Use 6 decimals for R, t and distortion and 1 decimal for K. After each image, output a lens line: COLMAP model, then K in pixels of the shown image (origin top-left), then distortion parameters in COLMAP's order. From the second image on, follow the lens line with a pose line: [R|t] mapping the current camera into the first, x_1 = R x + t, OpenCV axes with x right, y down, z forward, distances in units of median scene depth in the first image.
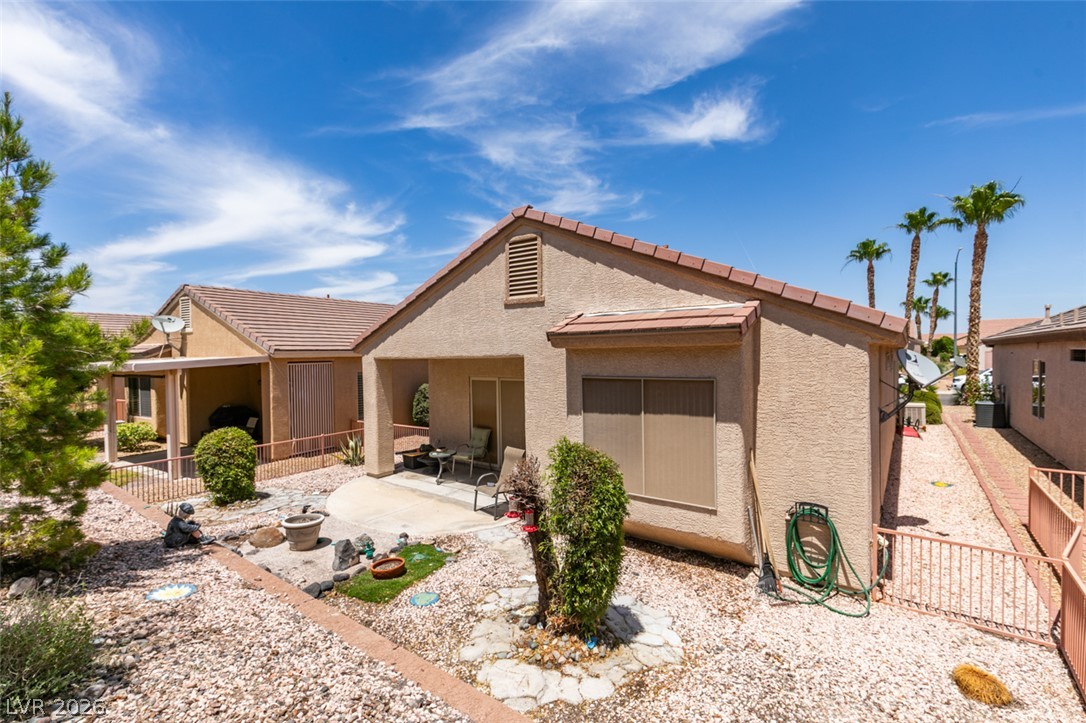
lens RADIAL K [[485.2, 0, 536.6], [0, 485.2, 366.3], [0, 0, 1]] dist [0.004569, -0.000540]
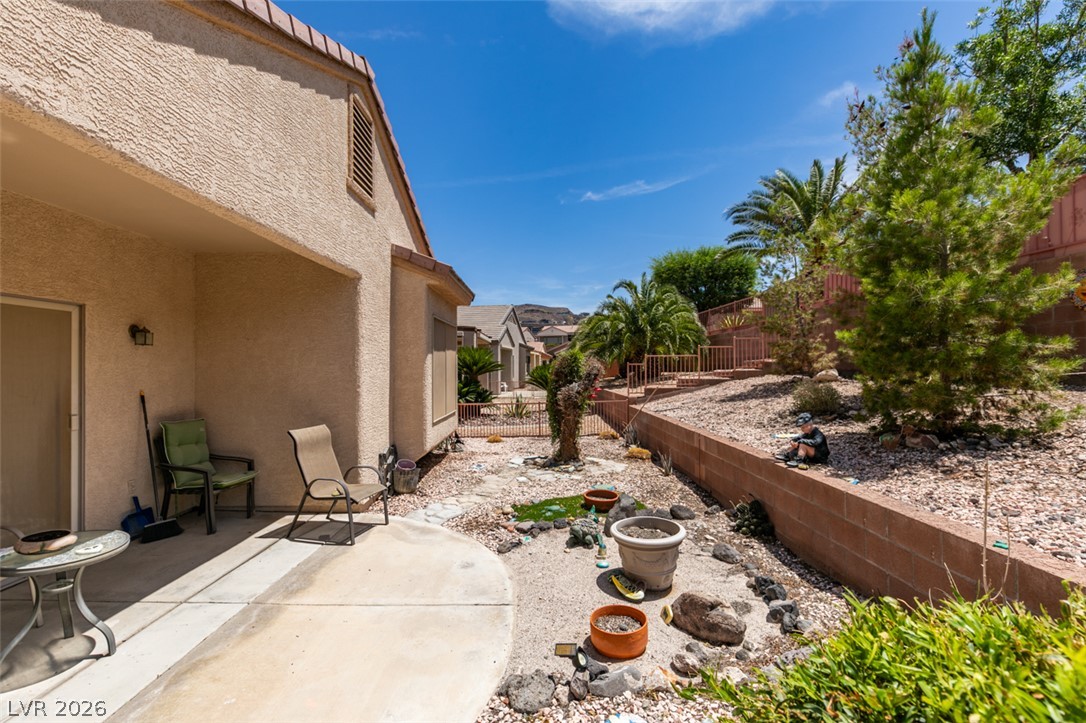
lens RADIAL K [[485.2, 0, 540.7], [0, 485.2, 362.8], [0, 0, 1]] dist [0.004569, -0.000540]
pose [[-0.604935, 0.030040, 0.795708, -0.705637], [0.039194, 0.999200, -0.007926, 0.113994], [-0.795310, 0.026392, -0.605629, 1.192895]]
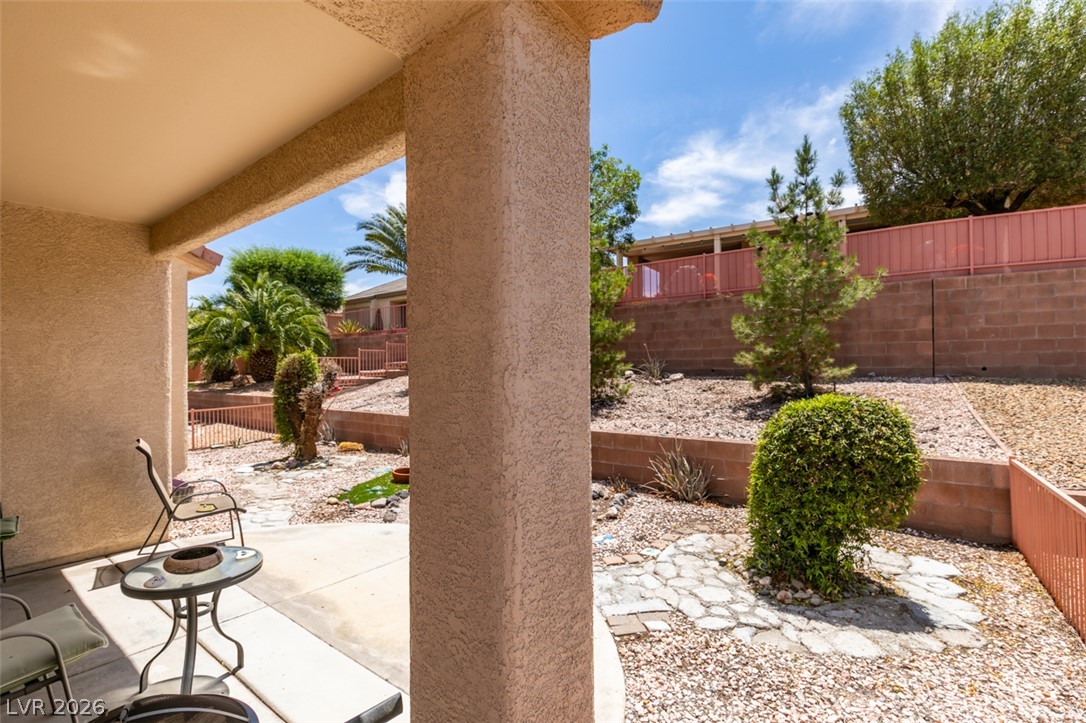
lens RADIAL K [[485.2, 0, 539.5], [0, 485.2, 360.0], [0, 0, 1]] dist [0.004569, -0.000540]
pose [[-0.999423, 0.029627, 0.016583, -0.460900], [0.029869, 0.999448, 0.014552, 0.100859], [-0.016143, 0.015039, -0.999757, 1.542439]]
